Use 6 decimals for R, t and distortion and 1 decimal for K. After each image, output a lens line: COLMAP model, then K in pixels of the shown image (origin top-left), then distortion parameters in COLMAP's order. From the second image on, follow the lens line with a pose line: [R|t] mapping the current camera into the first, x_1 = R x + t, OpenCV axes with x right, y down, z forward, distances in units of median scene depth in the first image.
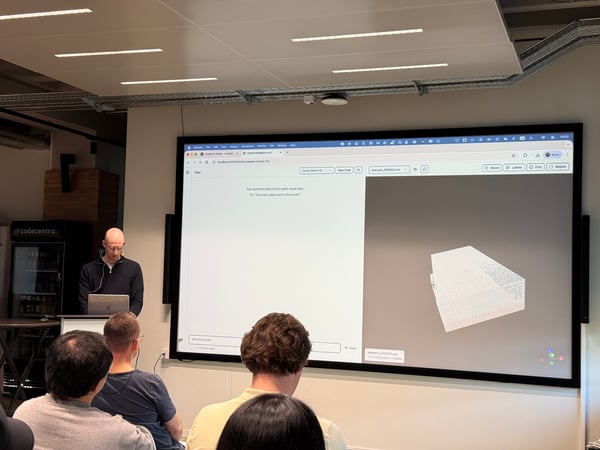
lens RADIAL K [[849.4, 0, 295.4], [0, 849.4, 228.3], [0, 0, 1]] dist [0.136200, 0.000000]
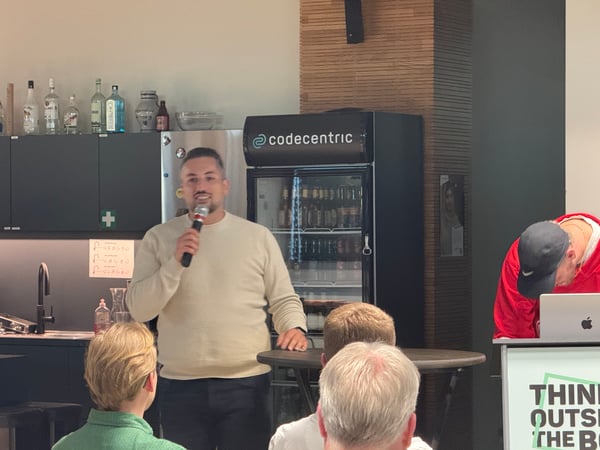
lens RADIAL K [[2172.5, 0, 301.4], [0, 2172.5, 226.7], [0, 0, 1]] dist [0.394182, 0.000000]
pose [[0.984914, -0.033649, -0.169741, -0.154403], [0.043460, 0.997572, 0.054418, -0.014993], [0.167497, -0.060974, 0.983985, -0.066846]]
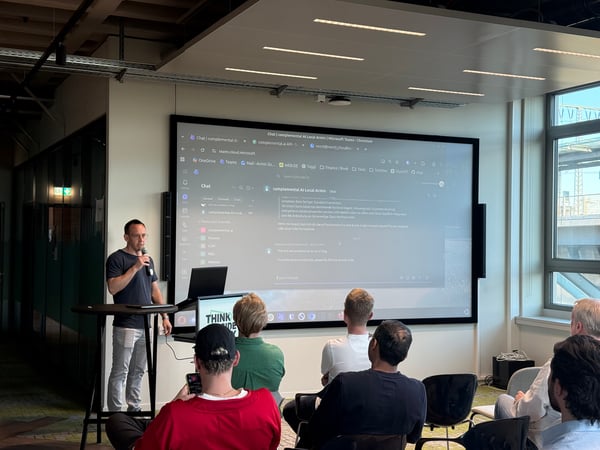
lens RADIAL K [[849.4, 0, 301.0], [0, 849.4, 223.7], [0, 0, 1]] dist [0.136200, 0.000000]
pose [[0.696619, -0.004011, 0.717430, -0.763817], [-0.030187, 0.998935, 0.034897, -0.018713], [-0.716806, -0.045967, 0.695756, 0.187556]]
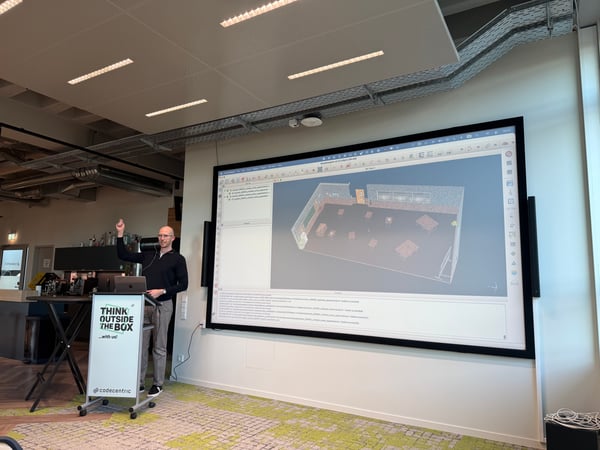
lens RADIAL K [[426.0, 0, 297.6], [0, 426.0, 227.9], [0, 0, 1]] dist [0.072617, -0.078629]
pose [[0.982731, -0.031349, -0.182368, 0.122884], [0.016397, 0.996421, -0.082926, 0.054087], [0.184314, 0.078504, 0.979727, 0.351731]]
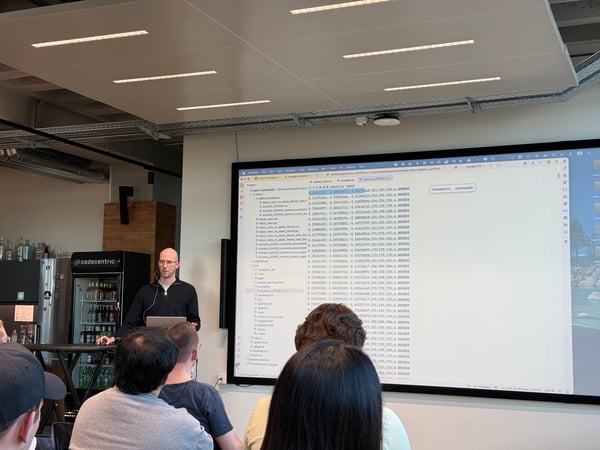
lens RADIAL K [[849.4, 0, 305.2], [0, 849.4, 229.1], [0, 0, 1]] dist [0.136200, 0.000000]
pose [[0.998424, -0.018402, -0.053021, 0.000418], [0.015864, 0.998726, -0.047895, 0.021491], [0.053834, 0.046978, 0.997444, 0.000041]]
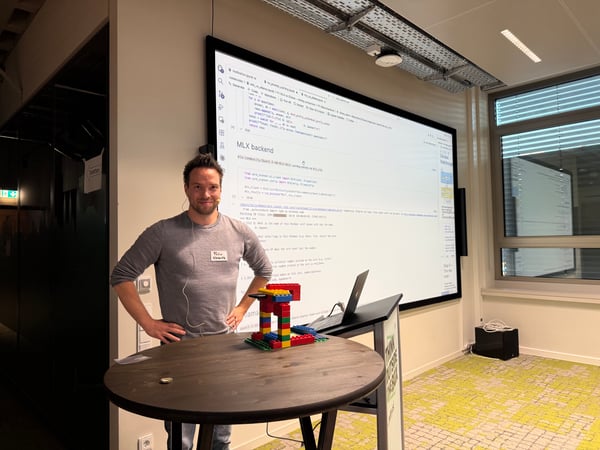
lens RADIAL K [[426.0, 0, 301.2], [0, 426.0, 224.3], [0, 0, 1]] dist [0.072617, -0.078629]
pose [[0.420879, 0.007066, 0.907089, -0.428755], [-0.015417, 0.999881, -0.000636, 0.048162], [-0.906986, -0.013717, 0.420938, 0.791849]]
